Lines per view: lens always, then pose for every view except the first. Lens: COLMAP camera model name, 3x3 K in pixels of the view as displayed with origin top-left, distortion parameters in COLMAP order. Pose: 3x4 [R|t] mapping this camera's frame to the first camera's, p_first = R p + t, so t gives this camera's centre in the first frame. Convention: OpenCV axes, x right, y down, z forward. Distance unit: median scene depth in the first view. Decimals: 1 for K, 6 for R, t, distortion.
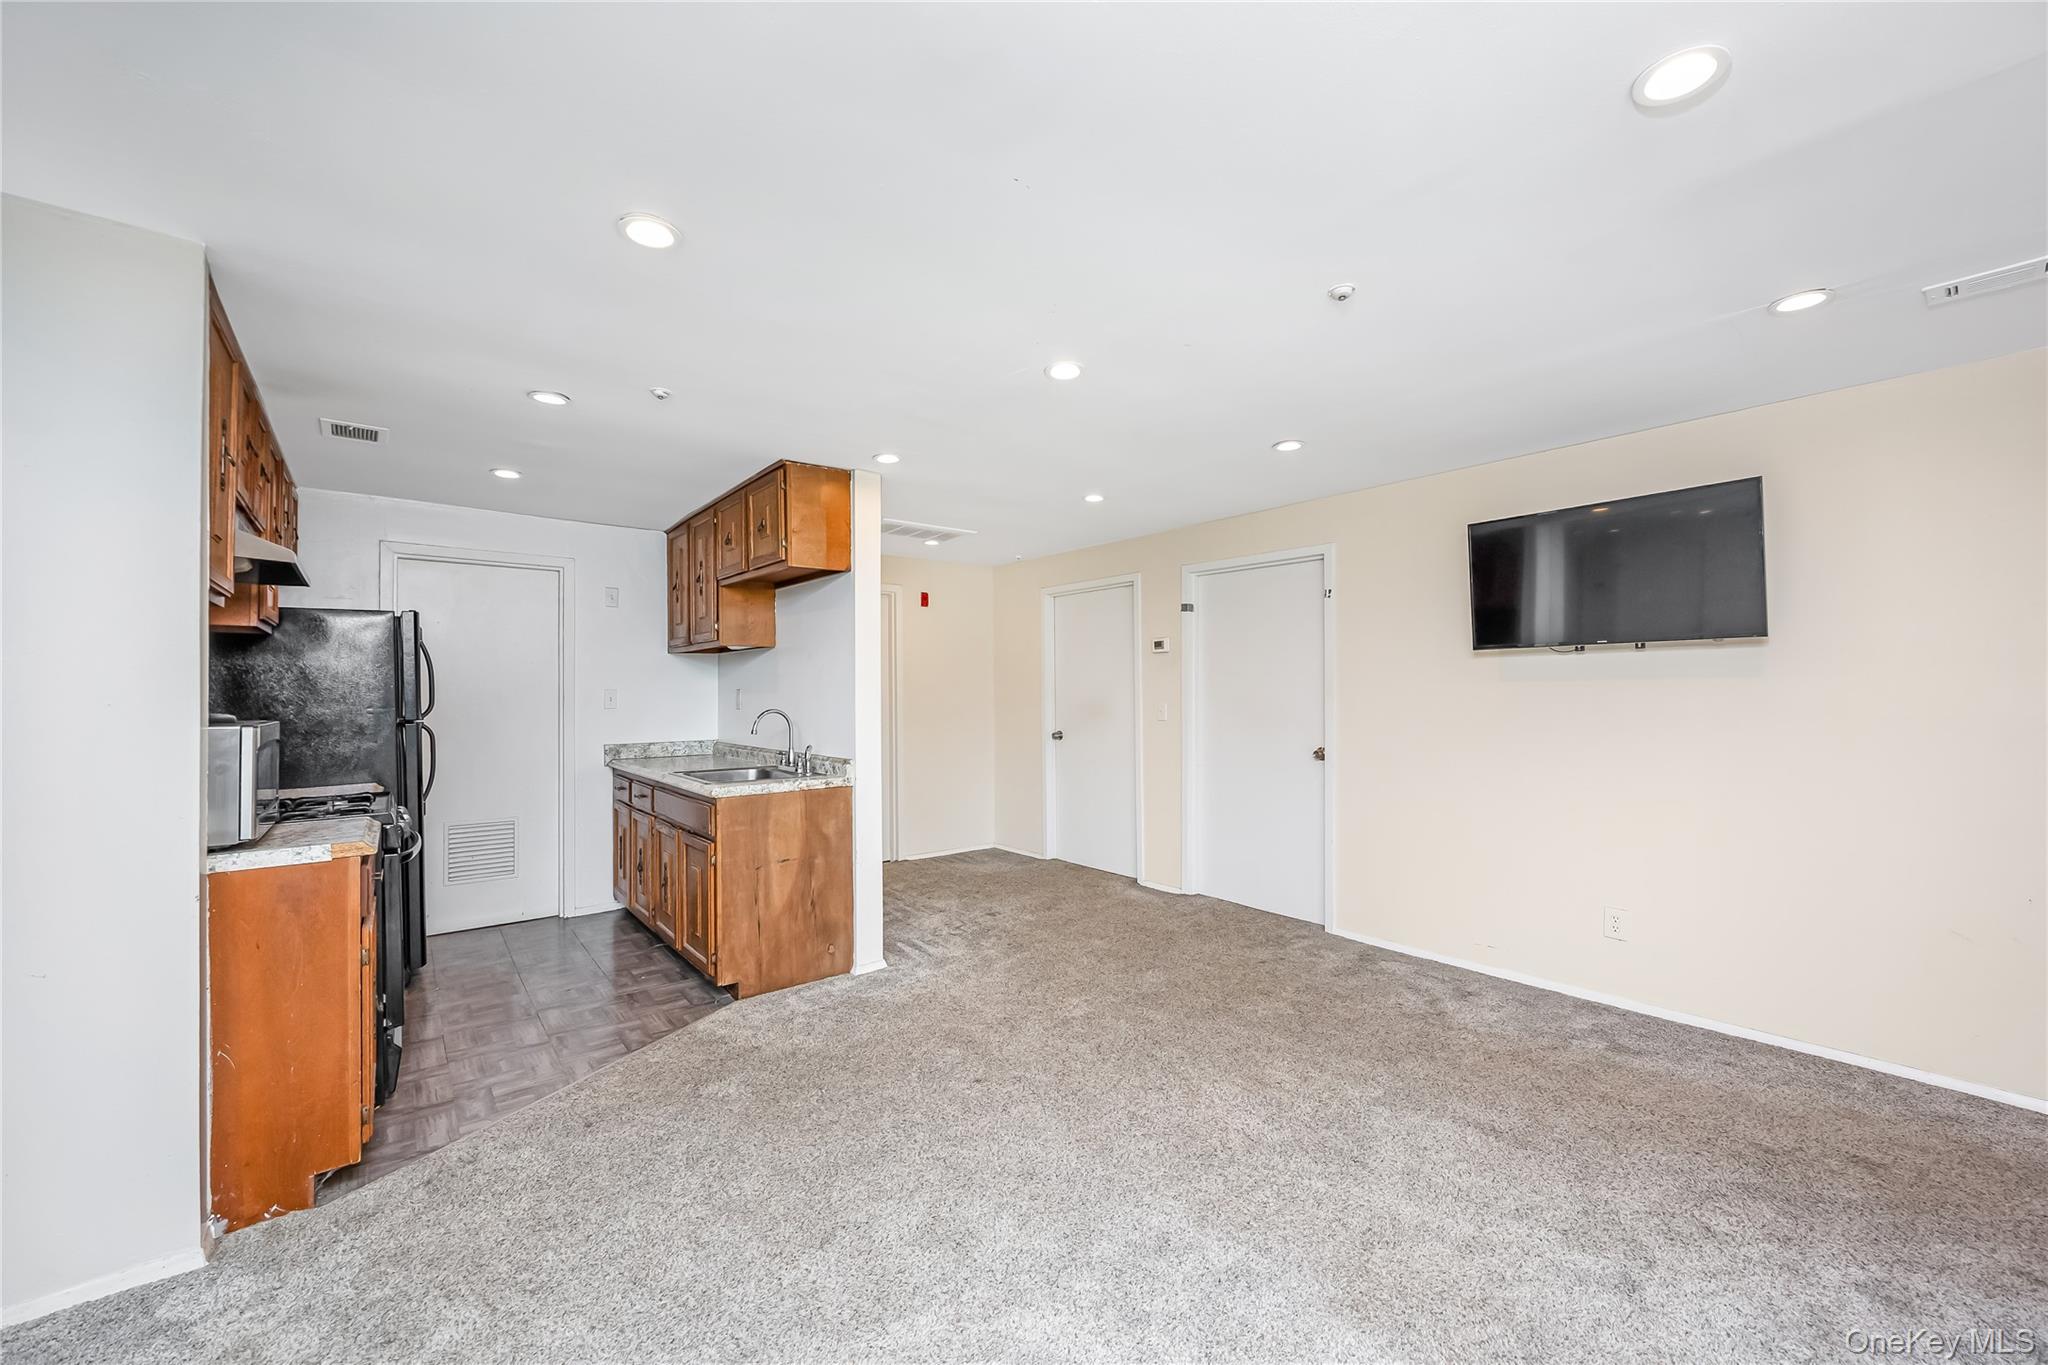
lens RADIAL K [[790.5, 0, 1029.4], [0, 790.5, 686.4], [0, 0, 1]] dist [-0.001474, 0.000011]
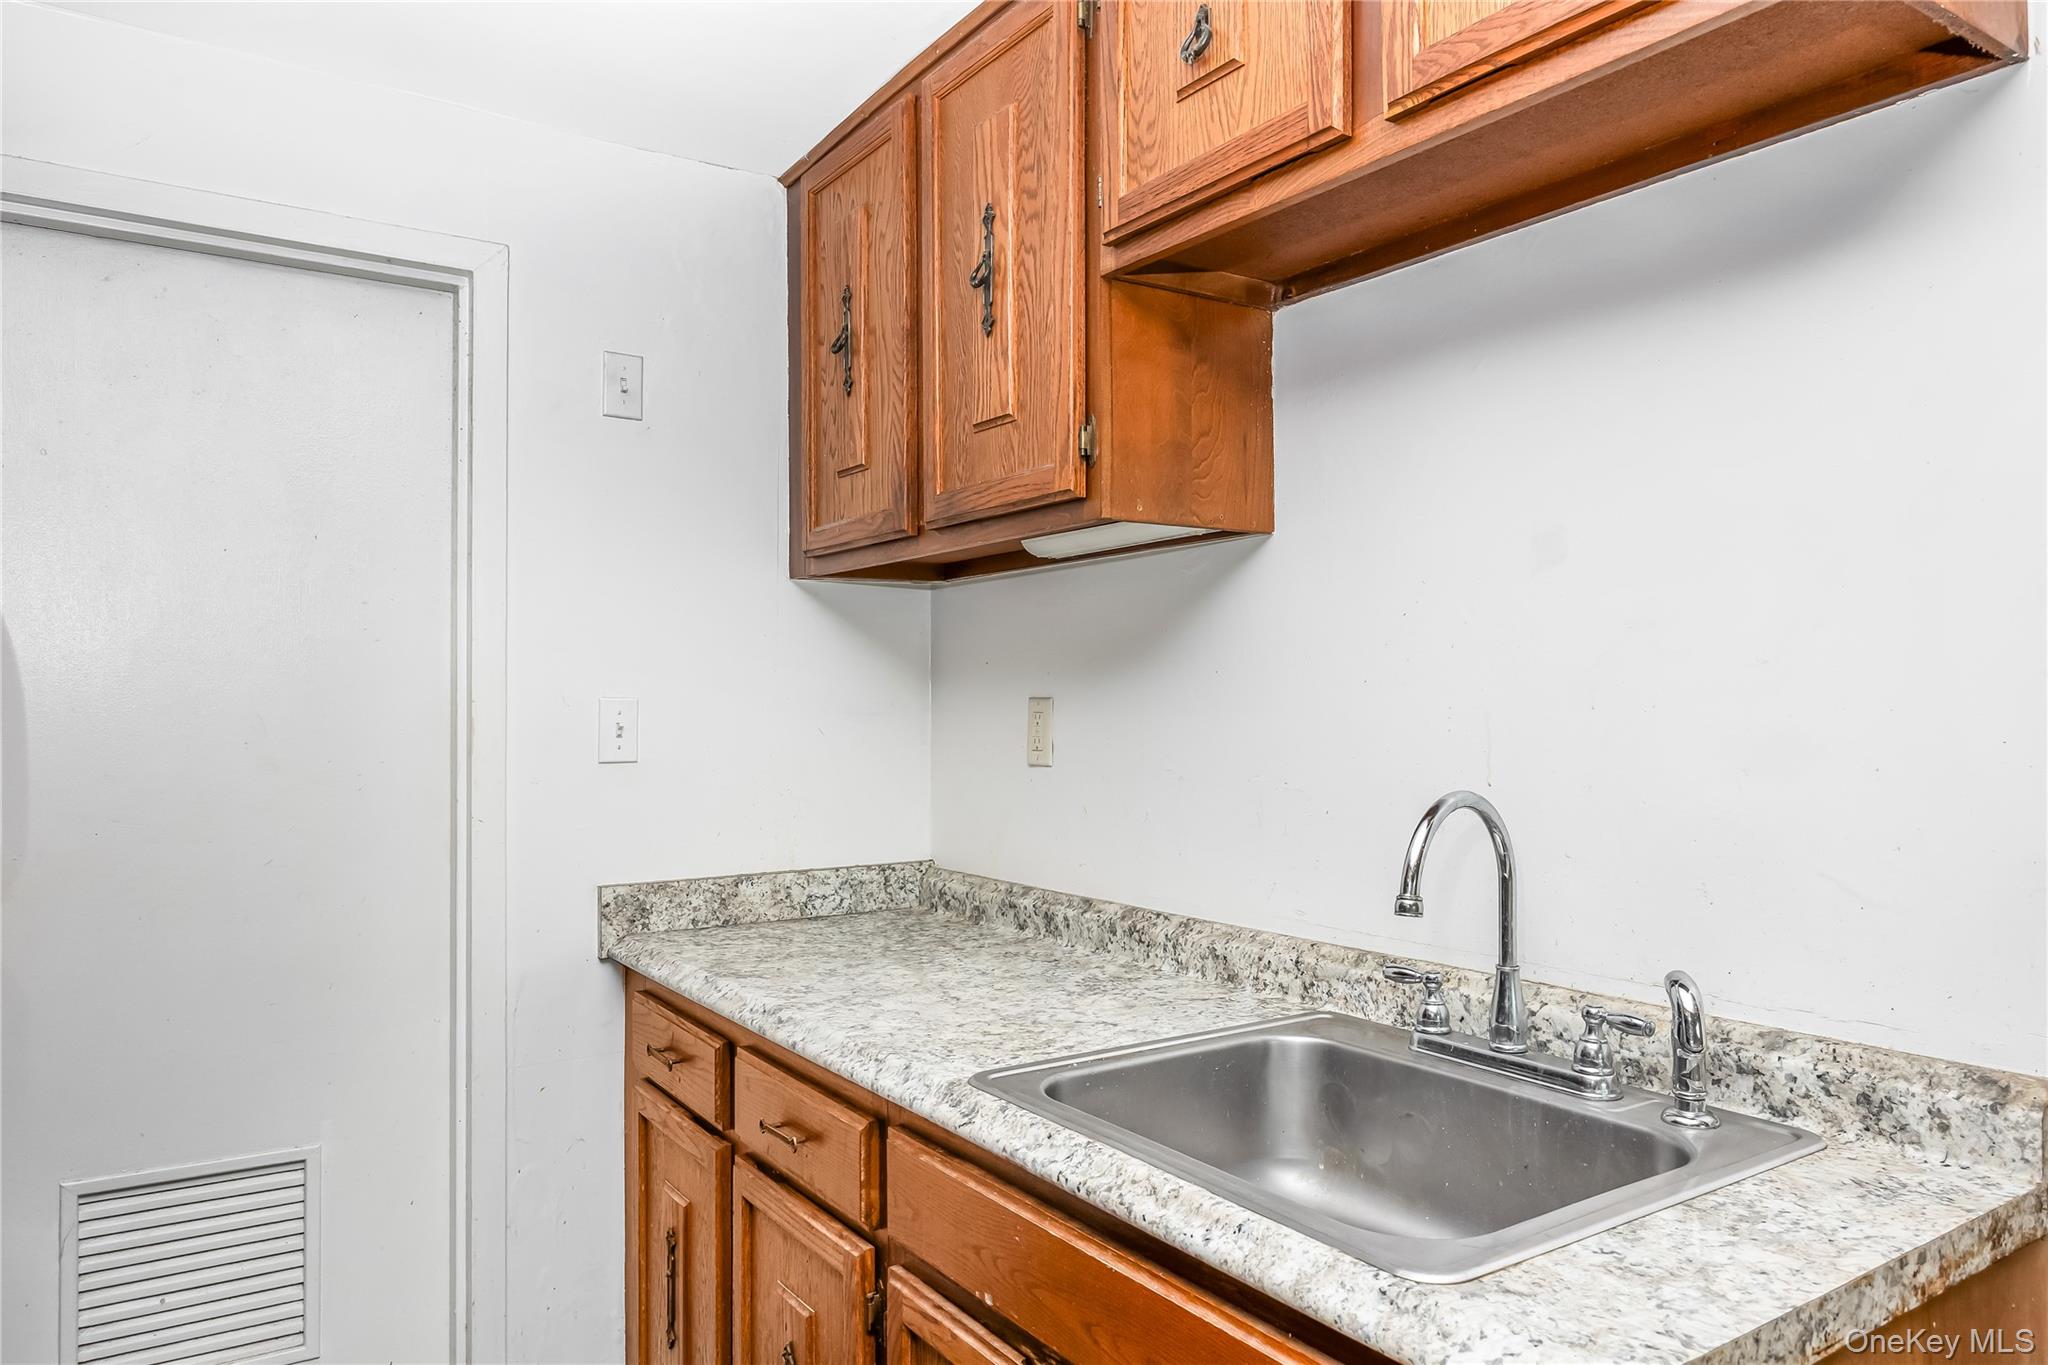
lens RADIAL K [[1348.5, 0, 1024.0], [0, 1348.5, 682.5], [0, 0, 1]] dist [-0.001396, -0.002677]
pose [[0.994691, 0.006060, -0.102729, -0.480953], [-0.006803, 0.999953, -0.006887, 0.002214], [0.102682, 0.007550, 0.994686, 0.756989]]
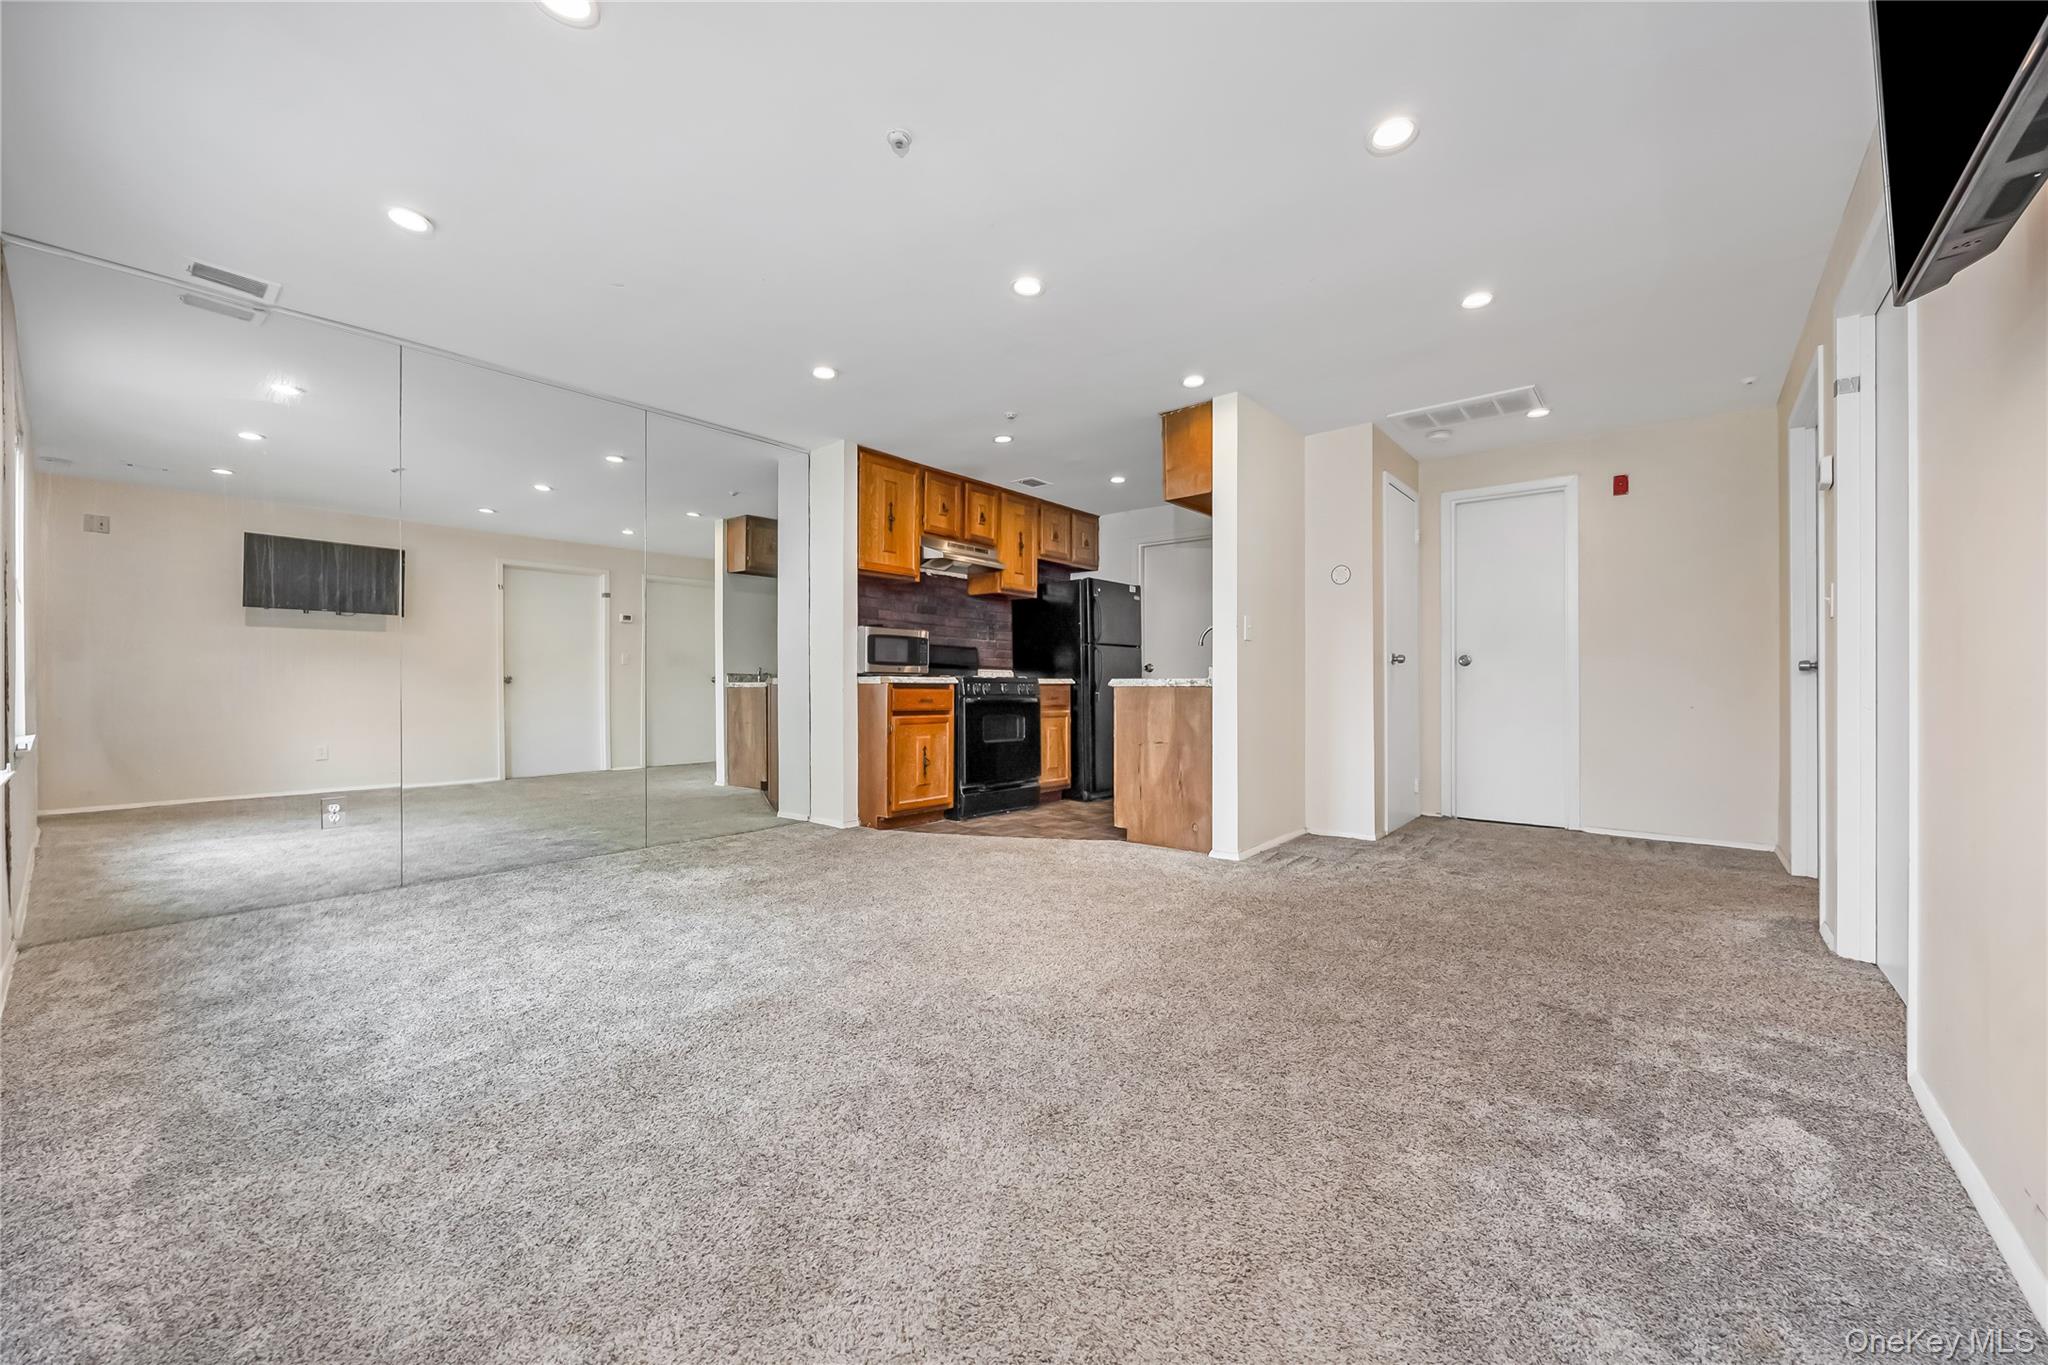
lens RADIAL K [[796.4, 0, 1024.0], [0, 796.4, 682.5], [0, 0, 1]] dist [-0.001738, 0.000066]
pose [[0.190333, 0.007372, -0.981692, 0.903890], [0.004015, 0.999958, 0.008288, 0.122146], [0.981711, -0.005519, 0.190296, 0.587762]]
